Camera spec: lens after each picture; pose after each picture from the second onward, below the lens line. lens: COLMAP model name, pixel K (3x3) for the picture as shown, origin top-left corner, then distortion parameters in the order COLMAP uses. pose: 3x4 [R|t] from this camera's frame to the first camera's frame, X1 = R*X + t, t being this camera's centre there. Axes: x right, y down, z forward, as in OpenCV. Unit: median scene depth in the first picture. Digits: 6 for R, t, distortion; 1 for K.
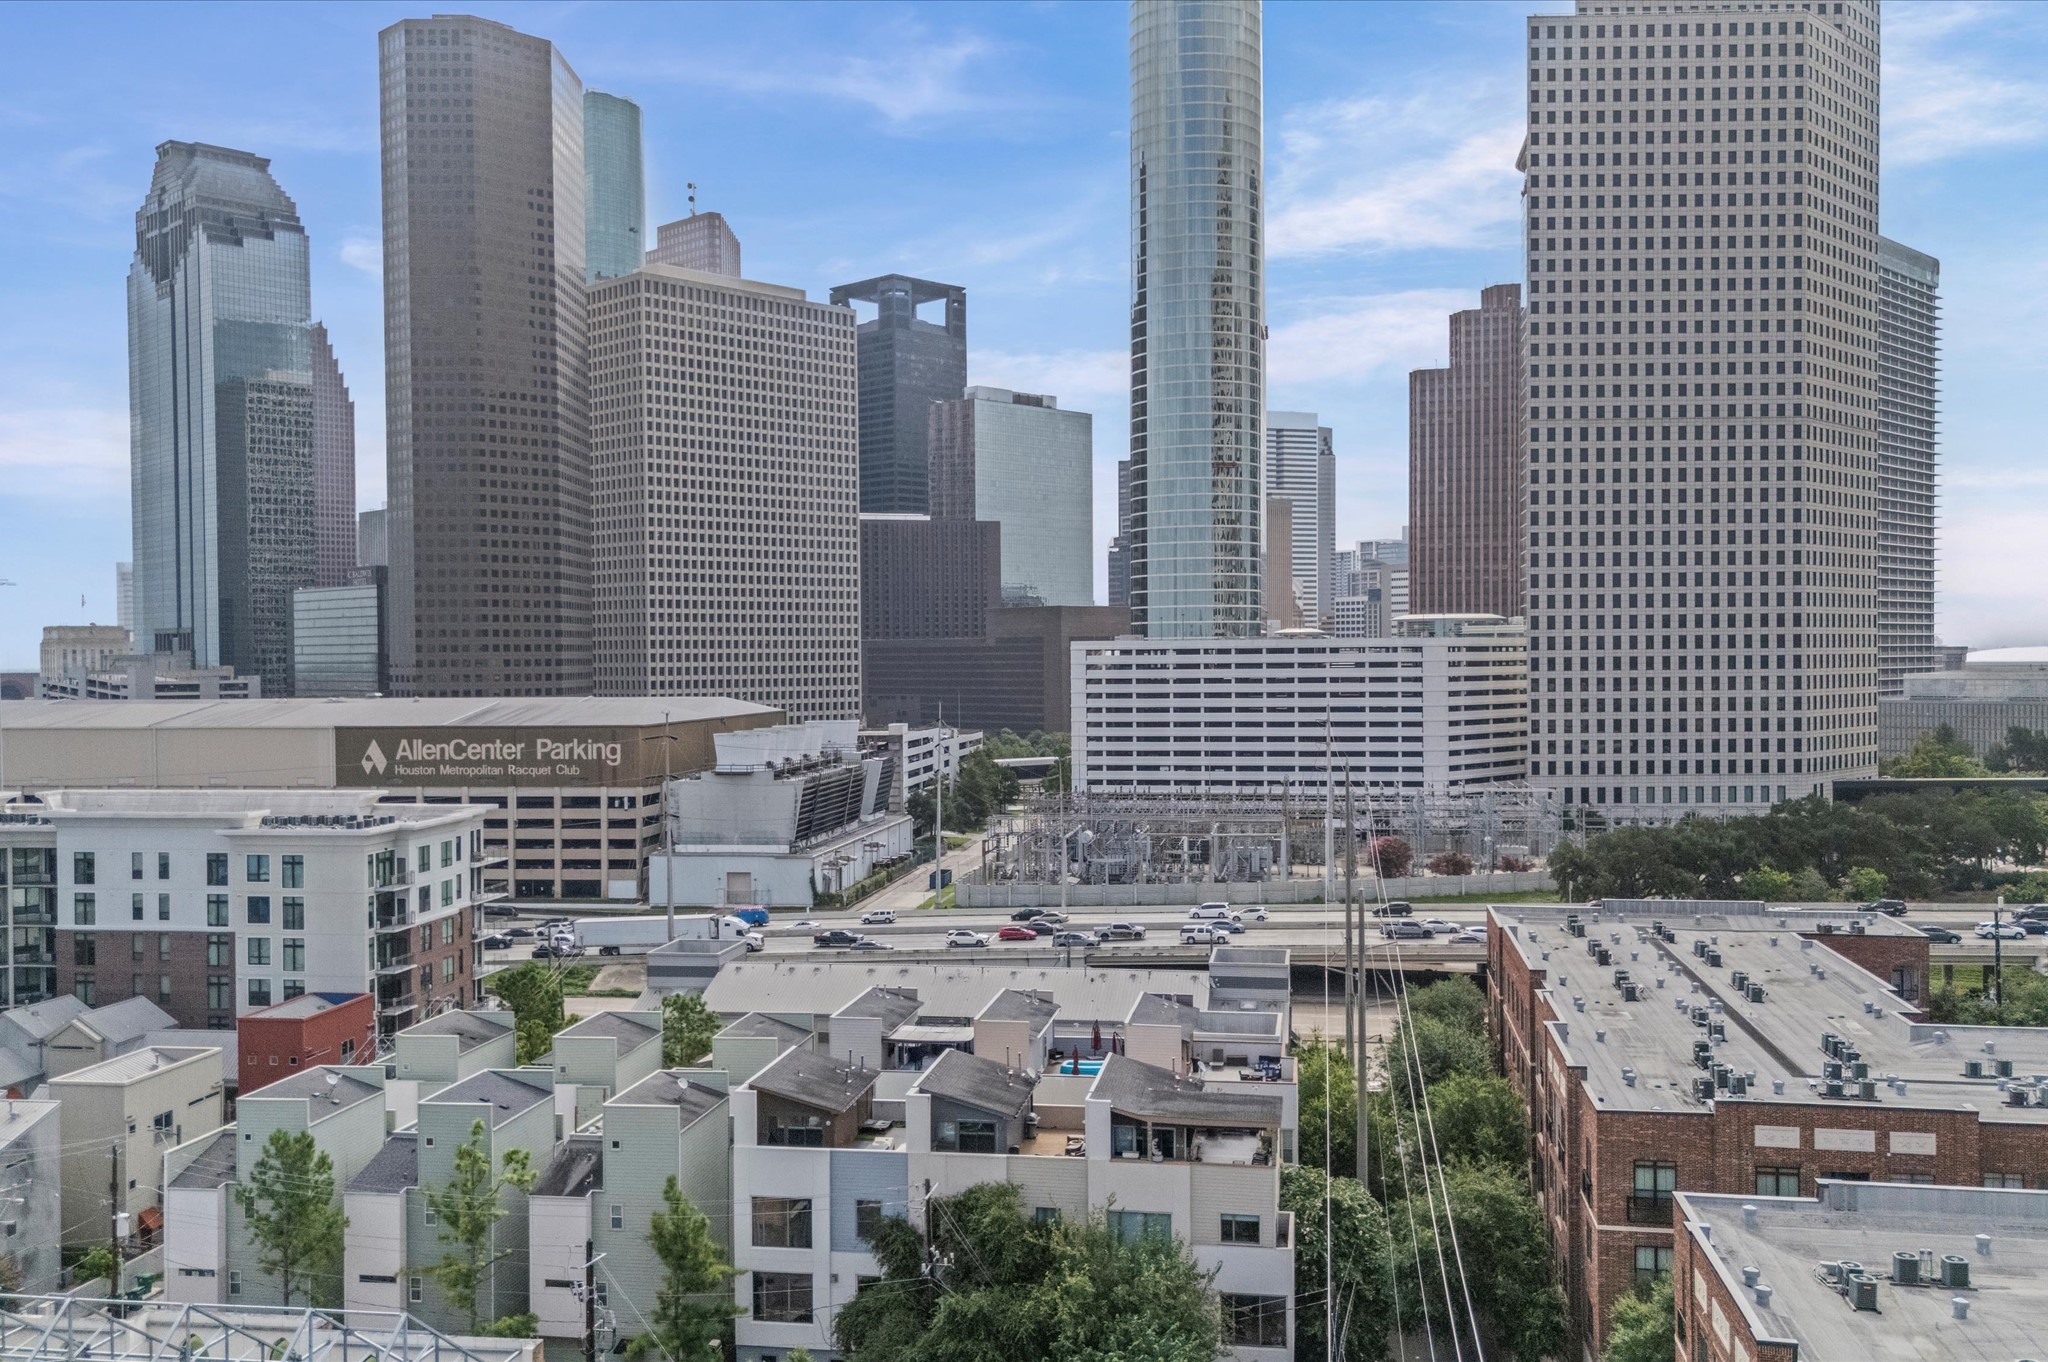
lens RADIAL K [[1758.6, 0, 1023.4], [0, 1758.6, 673.4], [0, 0, 1]] dist [0.081618, -0.109852]
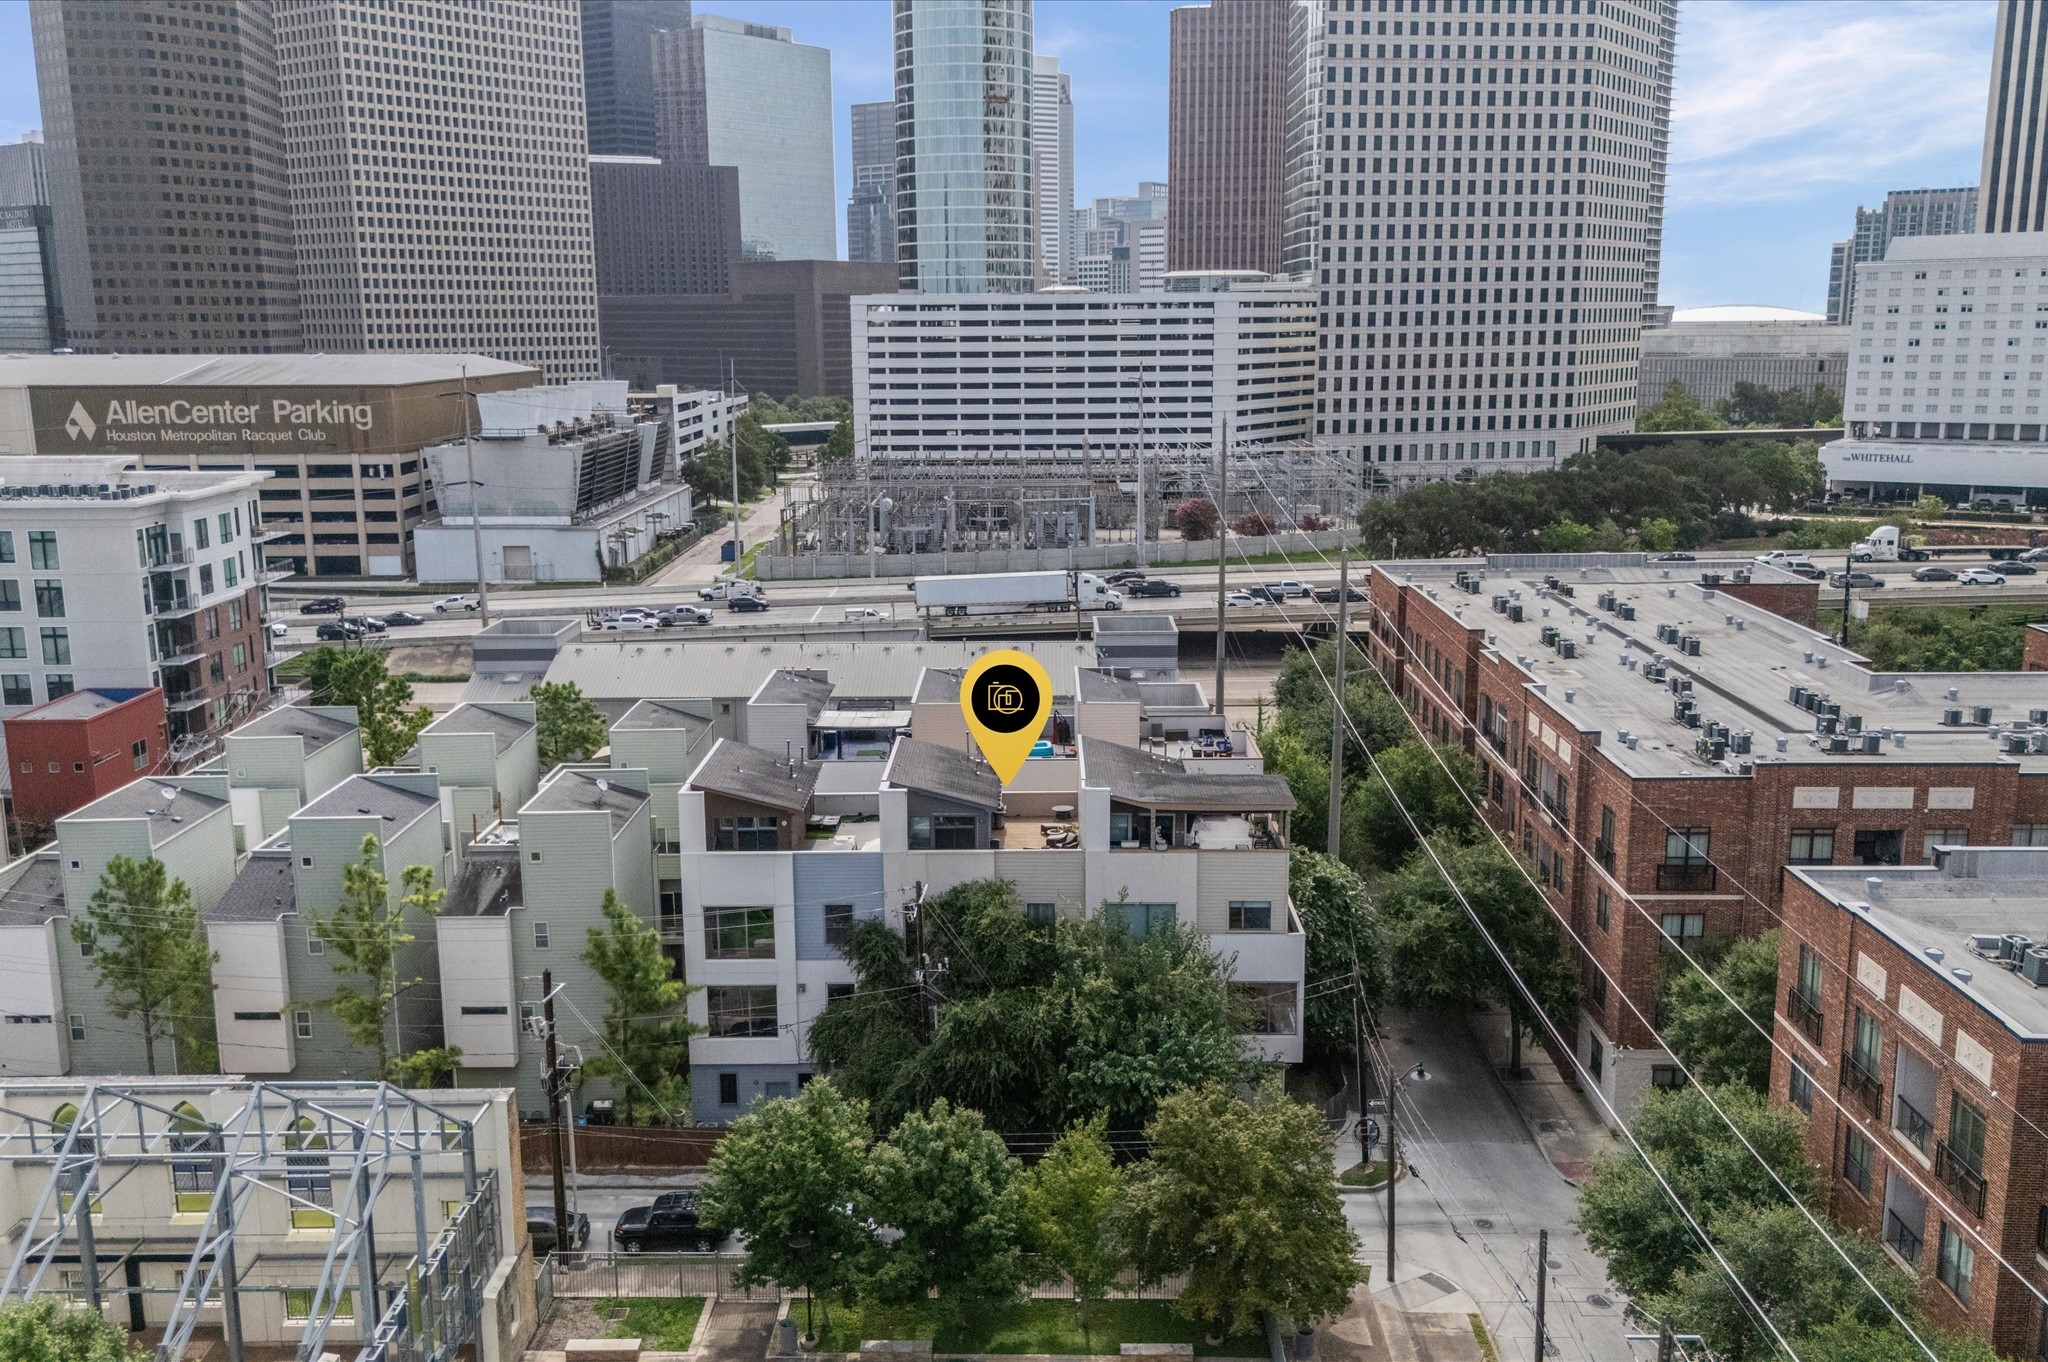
lens RADIAL K [[1758.6, 0, 1023.9], [0, 1758.6, 682.6], [0, 0, 1]] dist [0.081618, -0.109852]
pose [[0.988458, -0.029865, 0.148520, -0.091947], [0.000797, 0.981388, 0.192033, 0.011811], [-0.151491, -0.189698, 0.970085, 0.105670]]
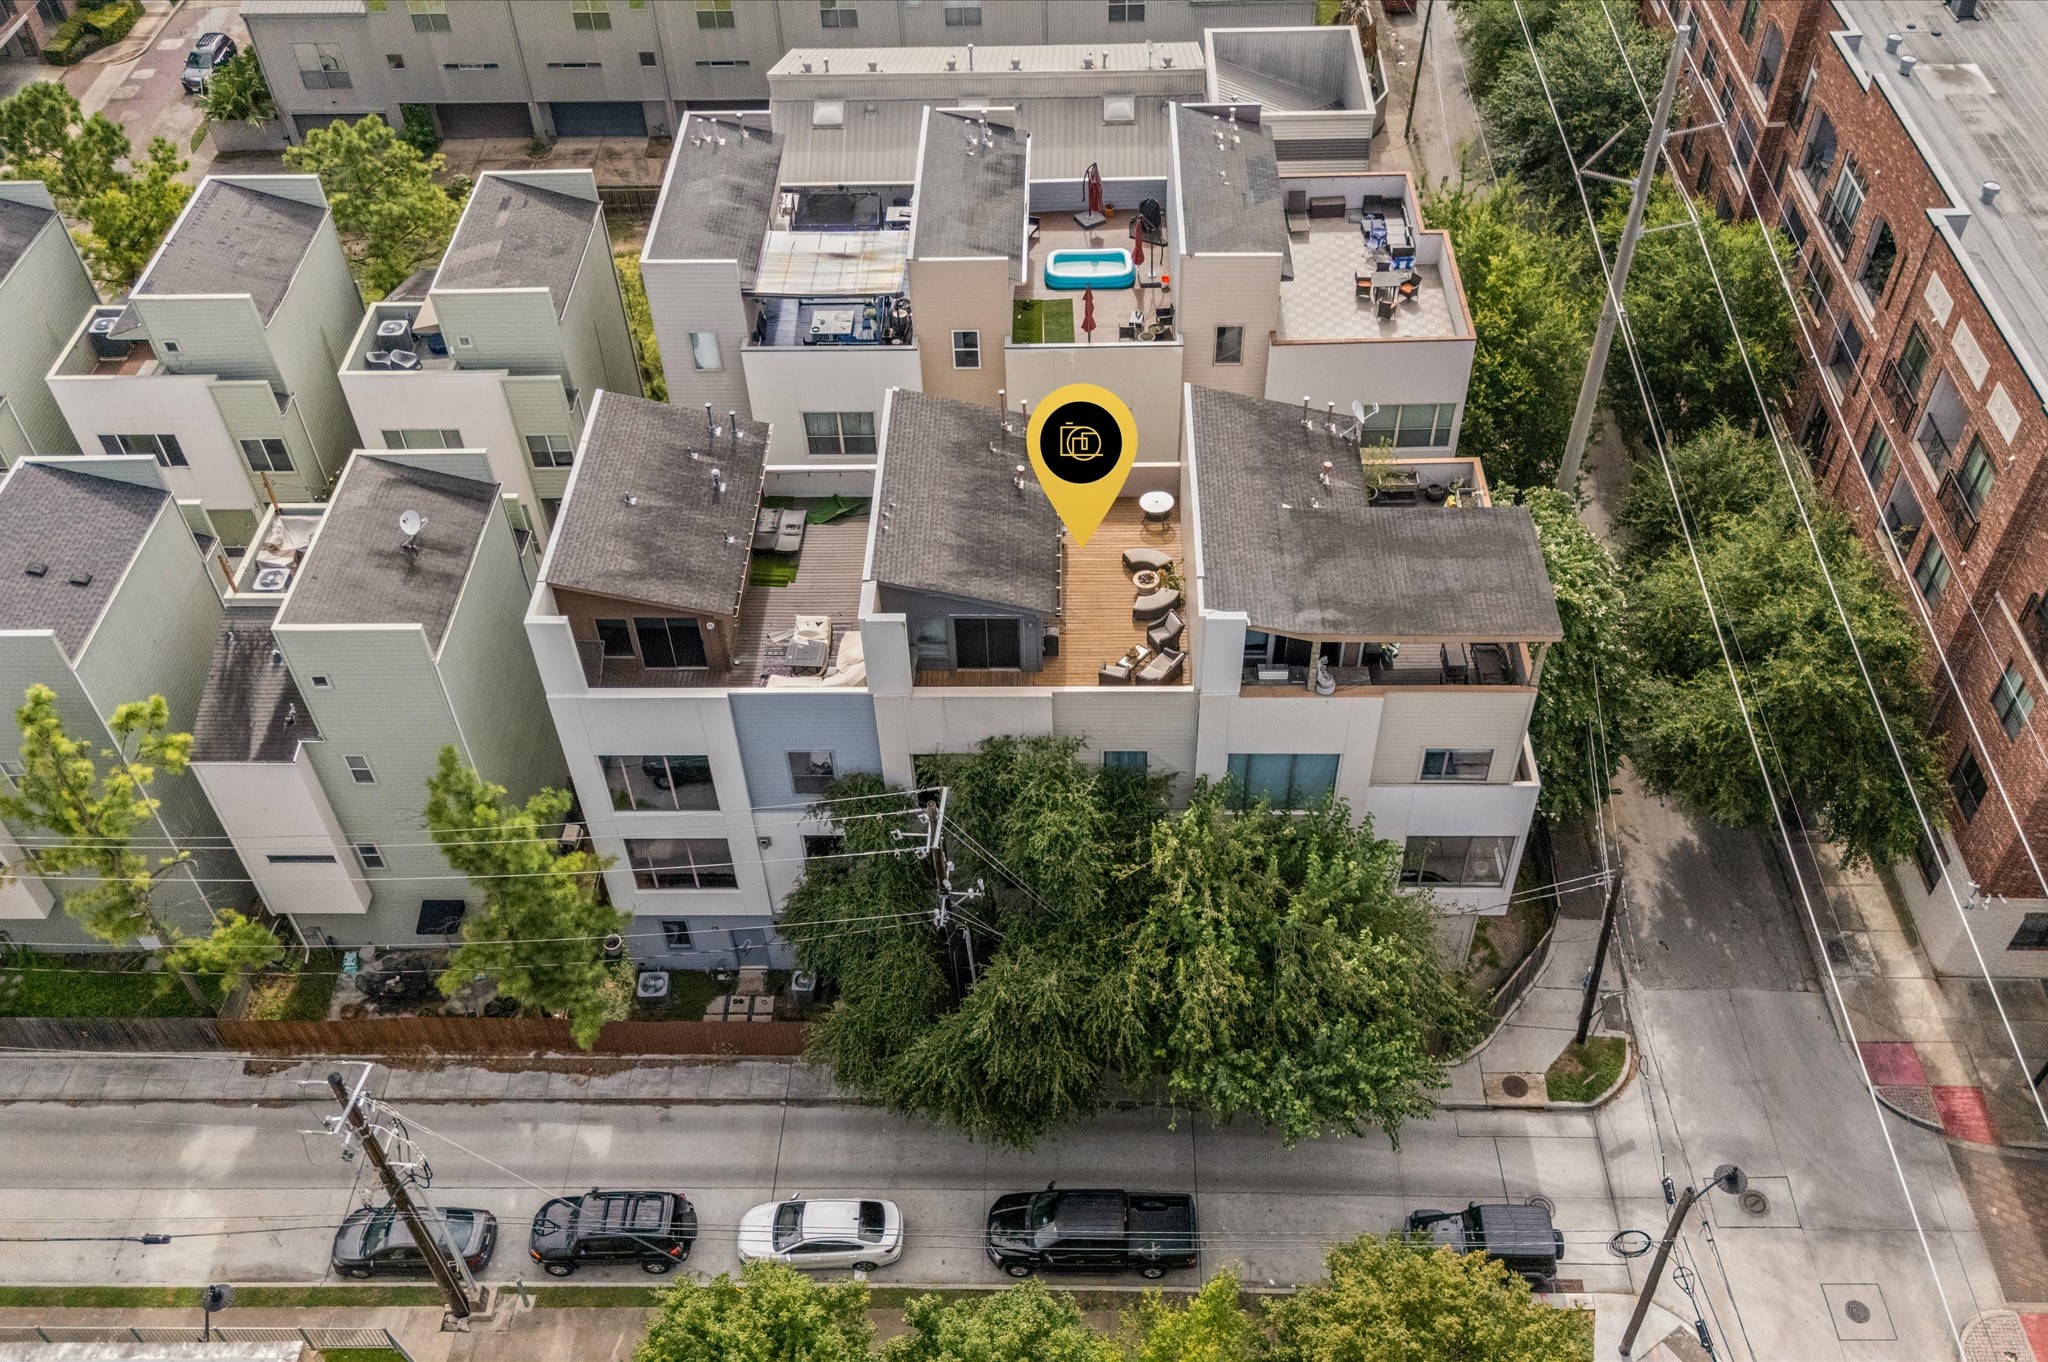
lens RADIAL K [[1758.6, 0, 1021.7], [0, 1758.6, 677.6], [0, 0, 1]] dist [0.081618, -0.109852]
pose [[0.989923, -0.114318, 0.083574, -0.047552], [0.021485, 0.704585, 0.709294, -0.090370], [-0.139970, -0.700351, 0.699941, 0.453471]]
